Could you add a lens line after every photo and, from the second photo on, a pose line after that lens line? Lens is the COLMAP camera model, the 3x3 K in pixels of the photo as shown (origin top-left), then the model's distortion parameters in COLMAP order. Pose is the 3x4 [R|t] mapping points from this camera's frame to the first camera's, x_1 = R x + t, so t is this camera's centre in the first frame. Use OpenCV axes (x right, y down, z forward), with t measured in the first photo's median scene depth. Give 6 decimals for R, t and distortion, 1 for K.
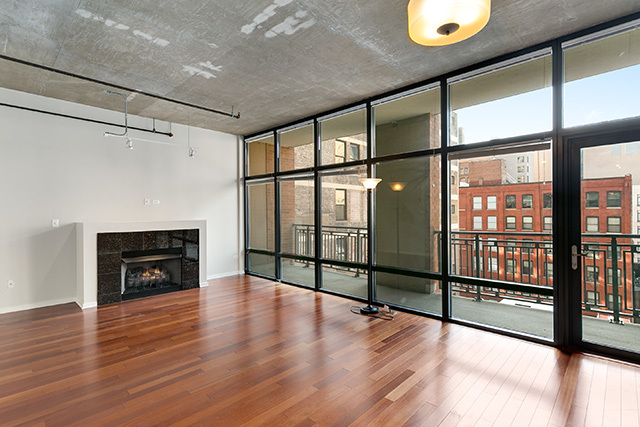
lens RADIAL K [[310.4, 0, 328.2], [0, 310.4, 213.2], [0, 0, 1]] dist [-0.000617, 0.001326]
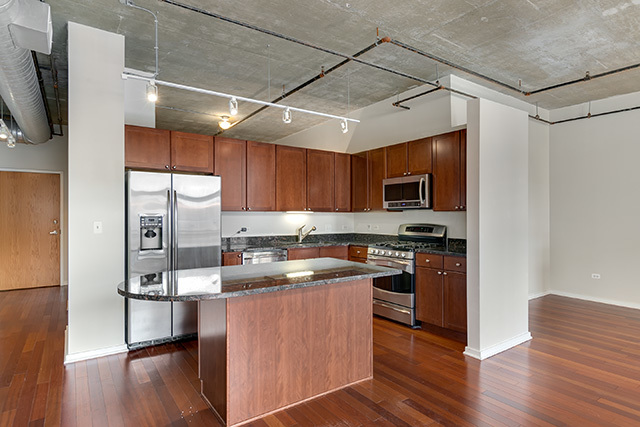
lens RADIAL K [[357.4, 0, 321.5], [0, 357.4, 215.9], [0, 0, 1]] dist [0.006615, -0.000472]
pose [[-0.215301, 0.007728, -0.976517, 0.280786], [0.003596, 0.999968, 0.007121, -0.001111], [0.976541, -0.001978, -0.215322, 0.178773]]
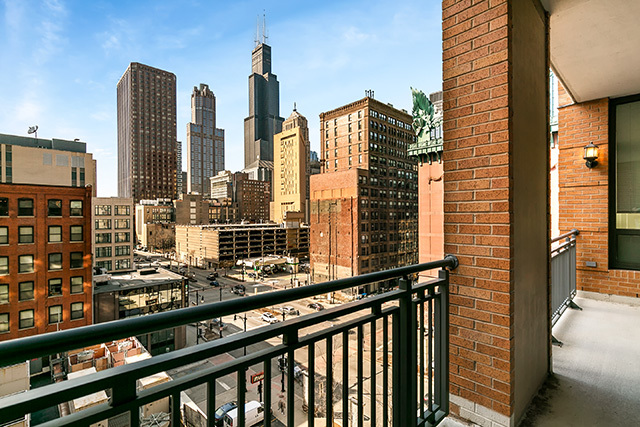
lens RADIAL K [[305.1, 0, 329.8], [0, 305.1, 218.4], [0, 0, 1]] dist [0.010279, 0.000964]
pose [[0.054256, 0.004650, 0.998516, -0.193659], [0.009212, 0.999944, -0.005157, 0.011849], [-0.998485, 0.009478, 0.054210, 1.413679]]
